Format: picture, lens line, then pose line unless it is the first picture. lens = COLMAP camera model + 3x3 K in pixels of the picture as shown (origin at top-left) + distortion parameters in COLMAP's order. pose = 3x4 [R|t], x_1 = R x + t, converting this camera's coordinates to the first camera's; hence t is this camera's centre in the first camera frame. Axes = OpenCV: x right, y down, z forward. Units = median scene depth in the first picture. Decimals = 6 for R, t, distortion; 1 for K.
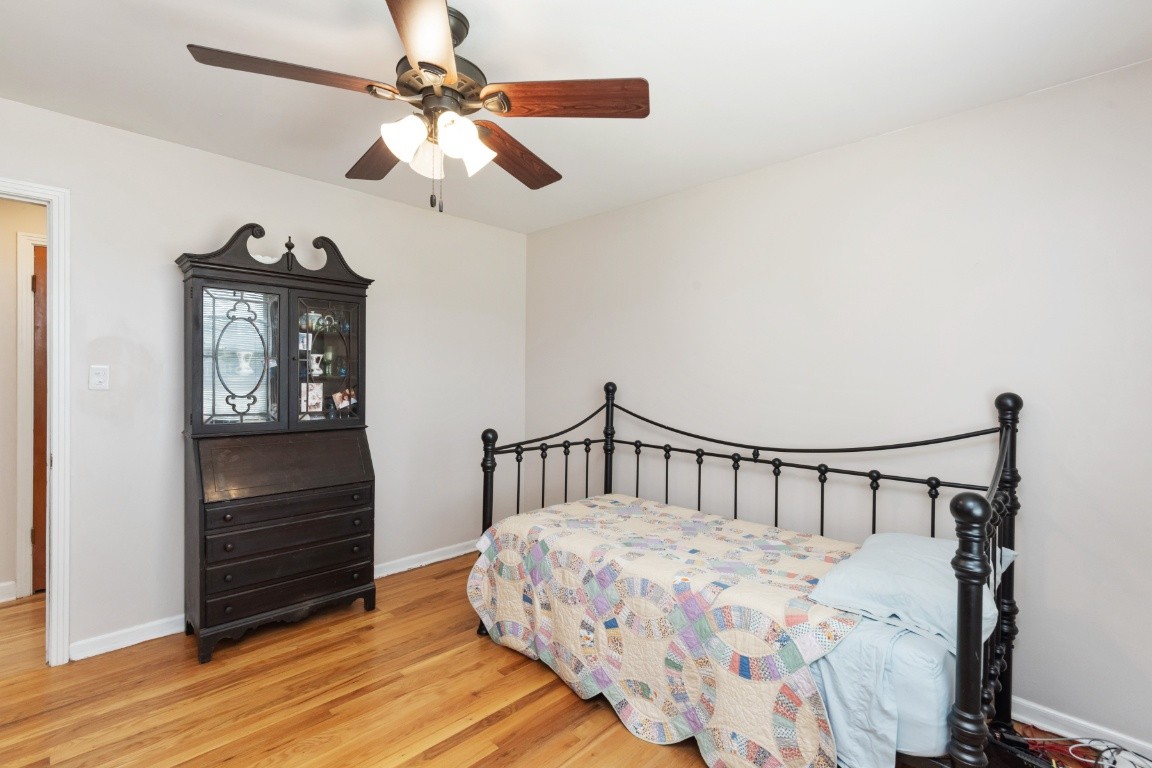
lens RADIAL K [[522.8, 0, 572.8], [0, 522.8, 379.5], [0, 0, 1]] dist [0.003289, -0.000472]
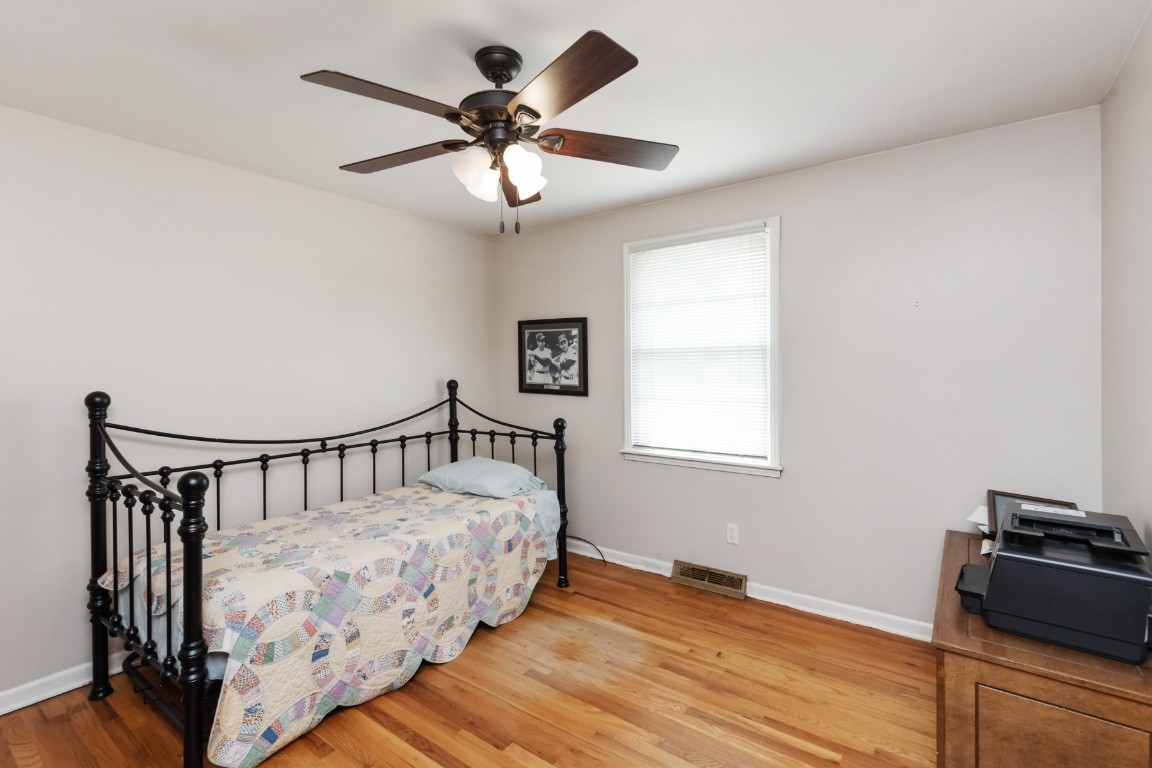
lens RADIAL K [[536.5, 0, 574.2], [0, 536.5, 365.3], [0, 0, 1]] dist [-0.000351, -0.000827]
pose [[-0.158073, -0.013541, 0.987335, -1.035173], [0.015633, 0.999746, 0.016214, -0.045316], [-0.987304, 0.017998, -0.157821, 0.772860]]
